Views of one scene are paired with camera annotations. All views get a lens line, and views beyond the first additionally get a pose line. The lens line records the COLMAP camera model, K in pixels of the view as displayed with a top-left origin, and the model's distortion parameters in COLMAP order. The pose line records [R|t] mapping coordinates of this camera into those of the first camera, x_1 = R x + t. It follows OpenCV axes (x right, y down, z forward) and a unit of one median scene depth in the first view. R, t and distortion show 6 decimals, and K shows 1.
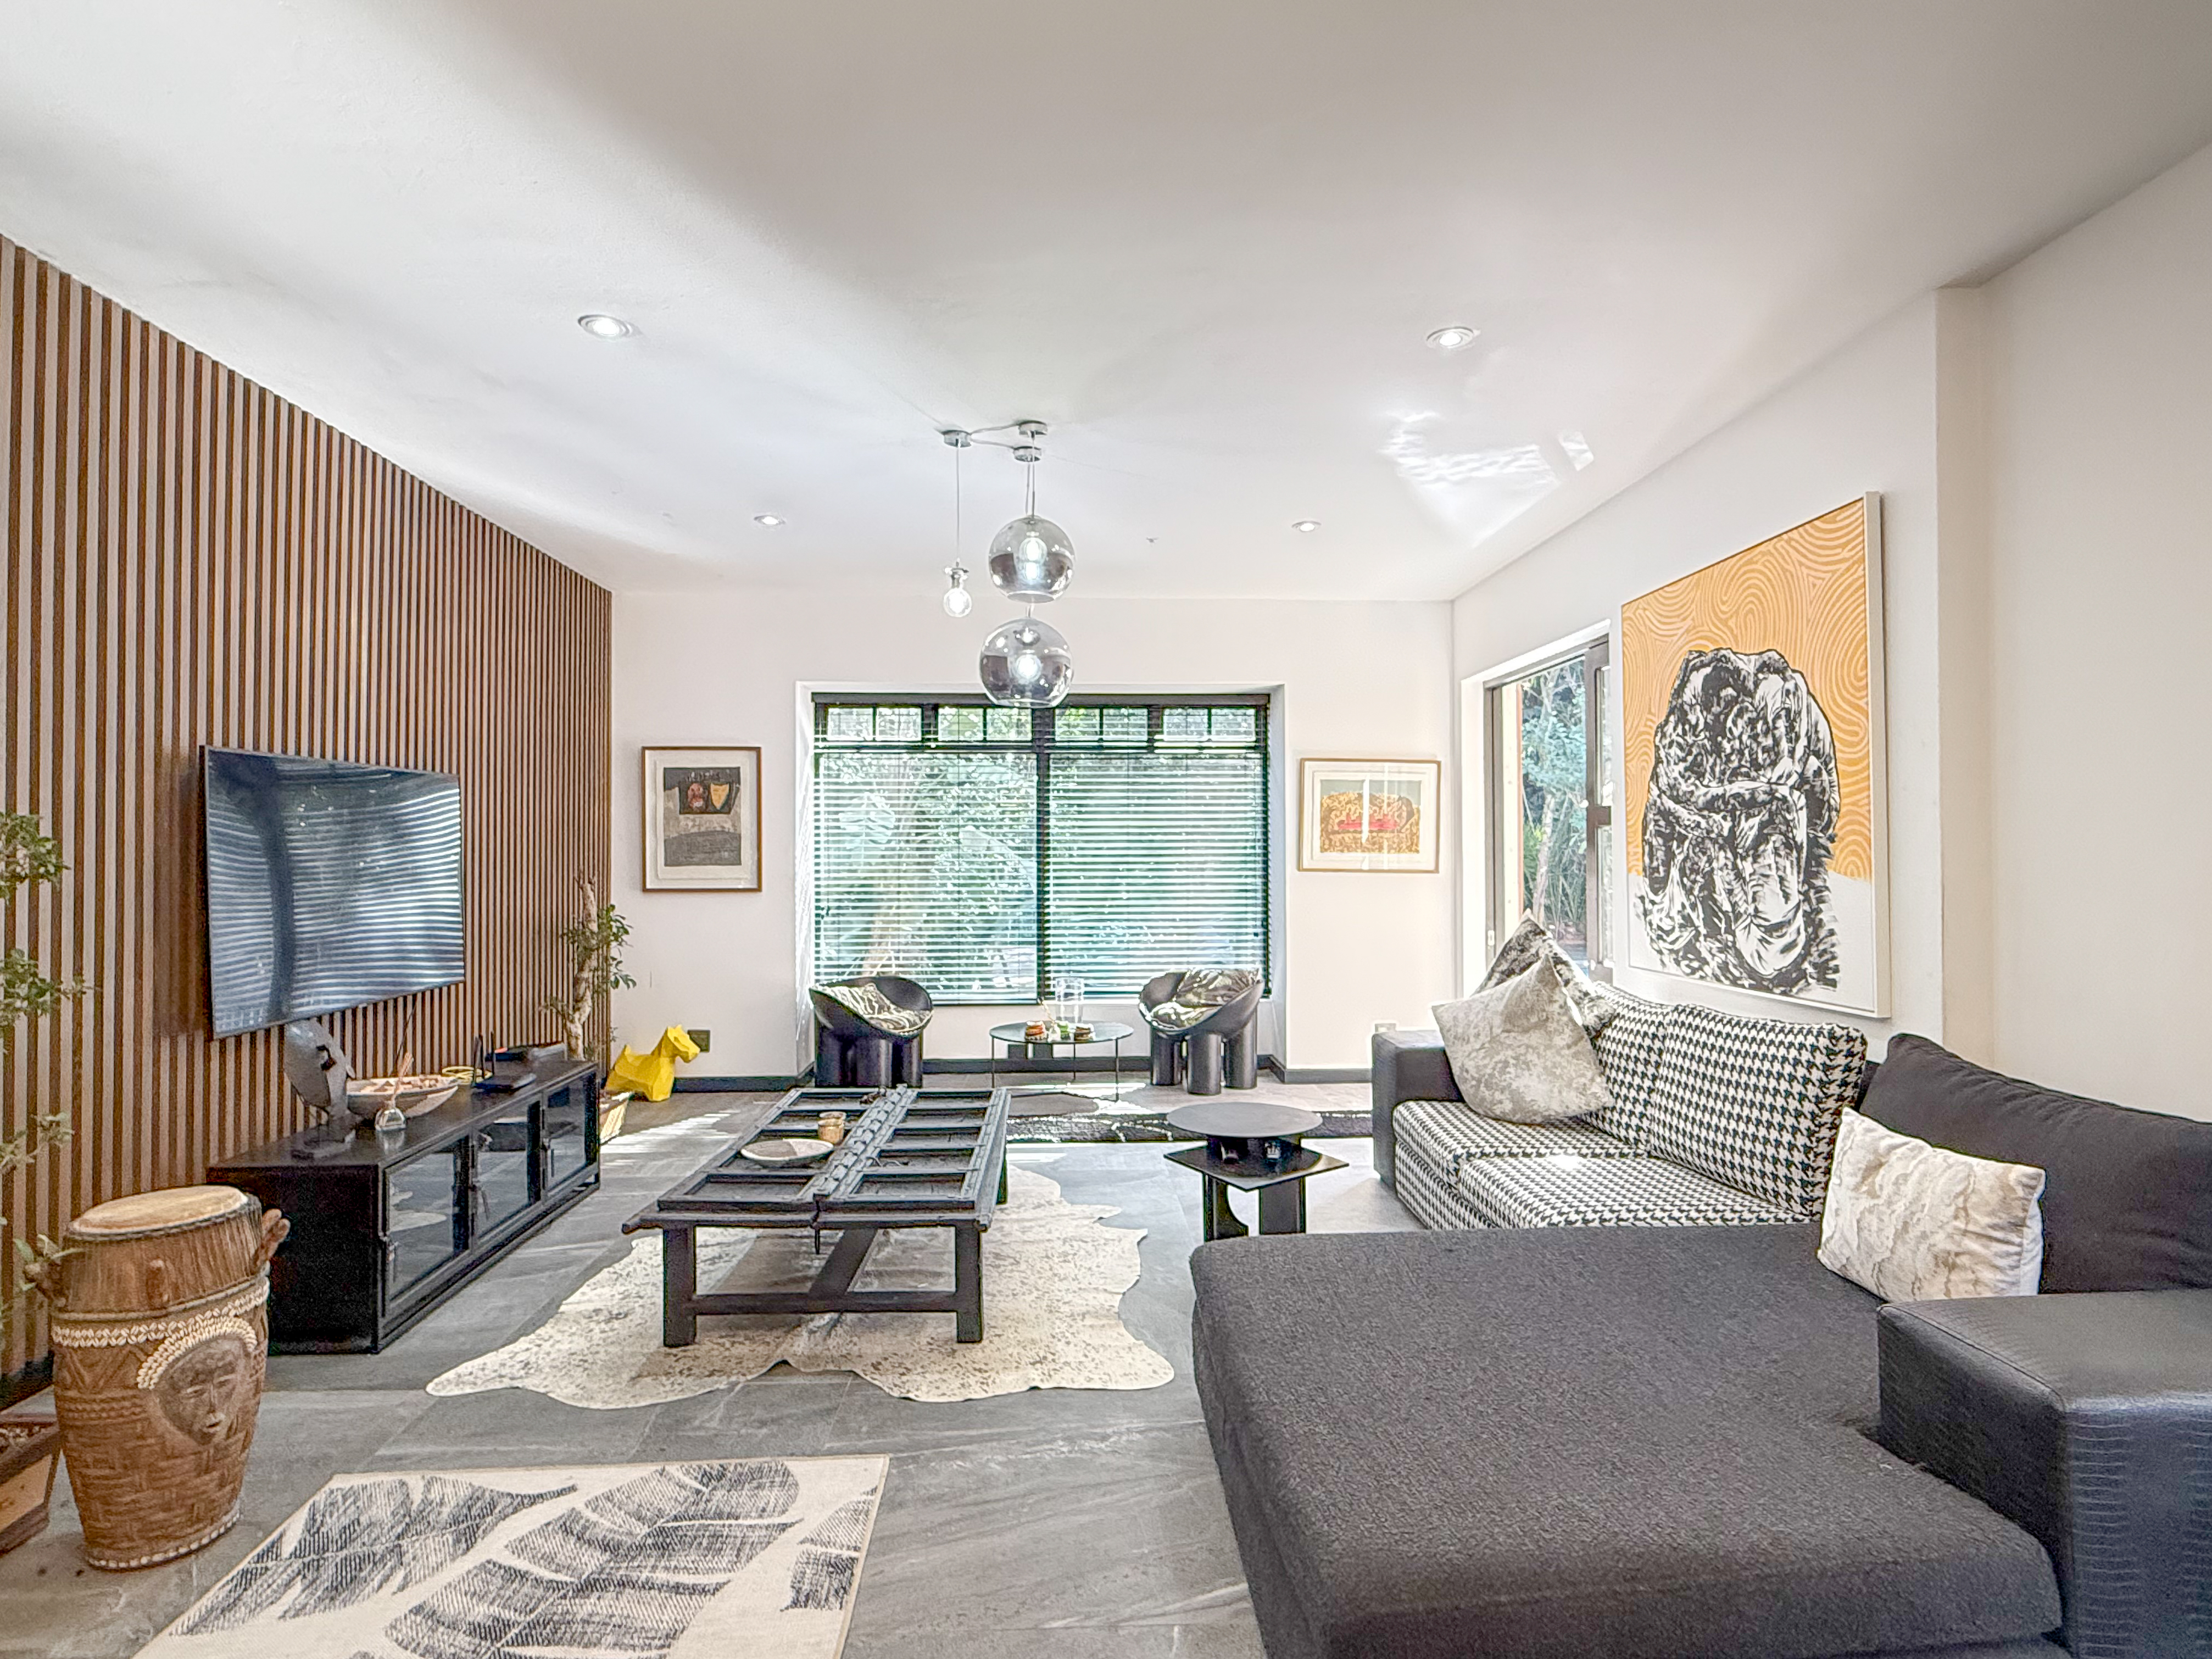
lens RADIAL K [[1211.3, 0, 1101.3], [0, 1211.3, 835.8], [0, 0, 1]] dist [0.003085, -0.000900]
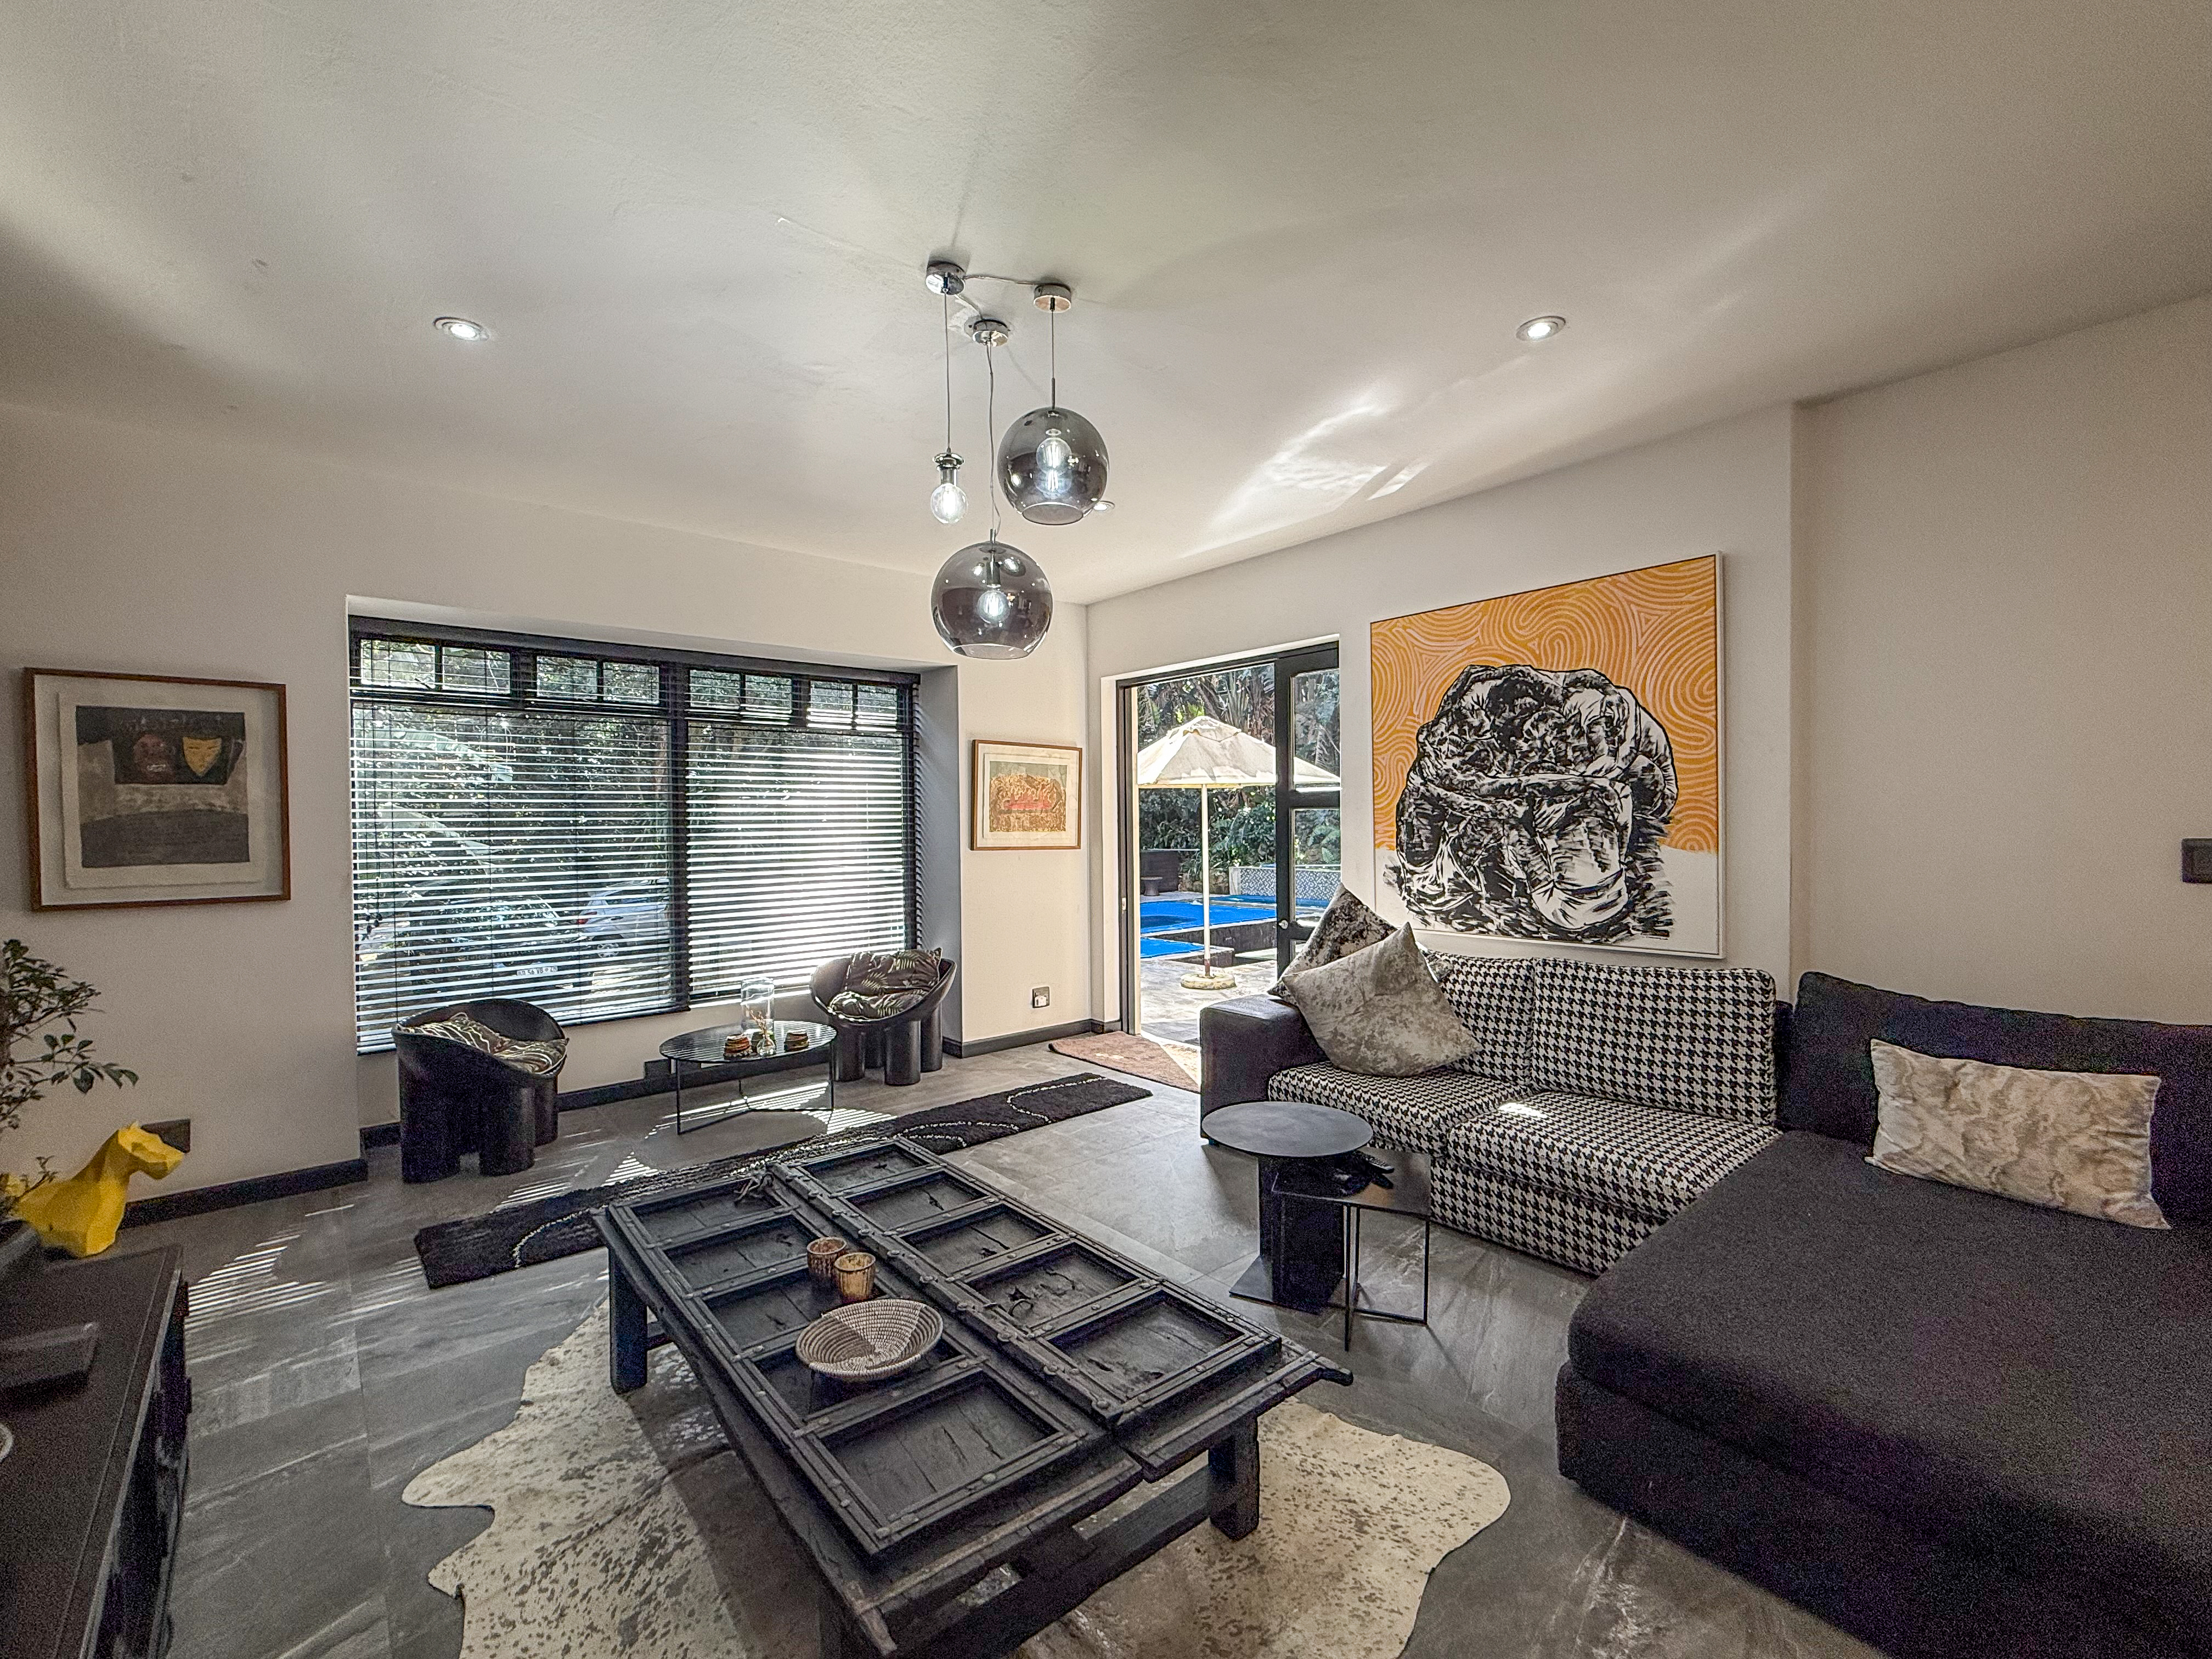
lens RADIAL K [[950.0, 0, 1102.1], [0, 950.0, 832.4], [0, 0, 1]] dist [-0.002998, 0.000595]
pose [[0.784991, -0.012970, 0.619372, -0.413099], [-0.000831, 0.999758, 0.021989, -0.005856], [-0.619507, -0.017776, 0.784790, 0.497856]]
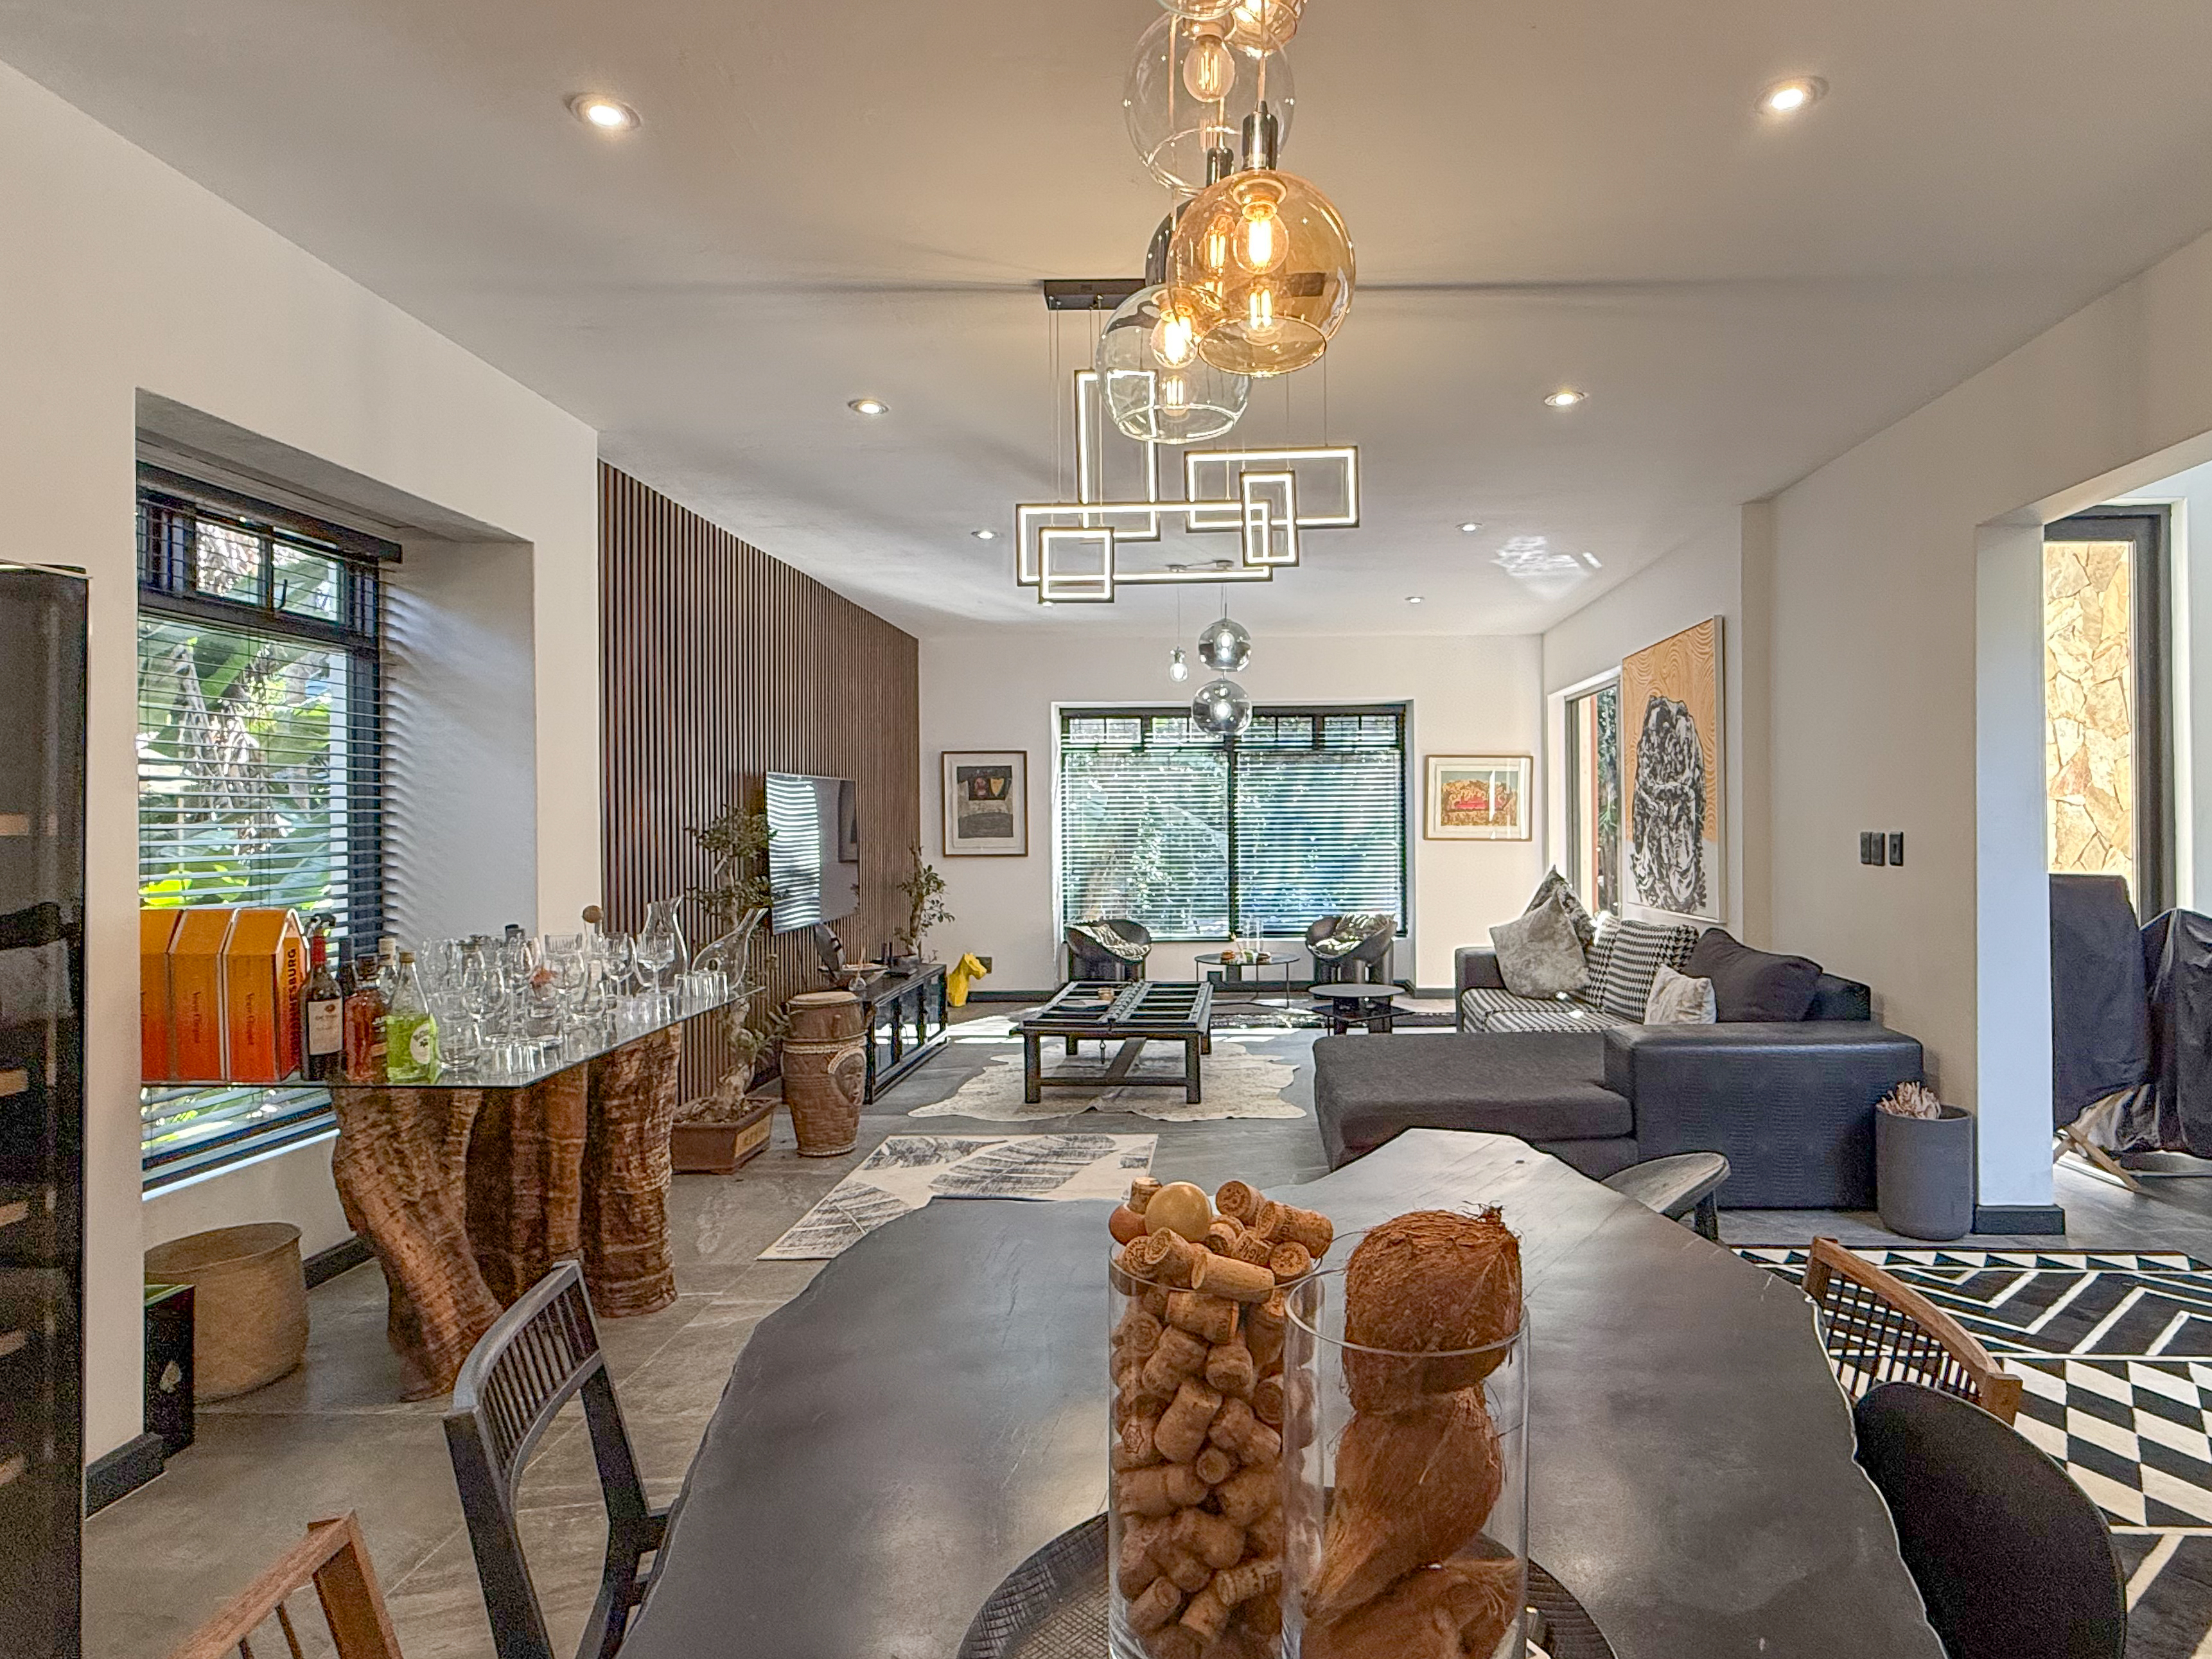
lens RADIAL K [[1273.4, 0, 1195.9], [0, 1273.4, 831.6], [0, 0, 1]] dist [0.006734, -0.002806]
pose [[0.997038, -0.004594, -0.076774, 0.032517], [0.006141, 0.999783, 0.019930, -0.015962], [0.076666, -0.020342, 0.996849, -0.691998]]
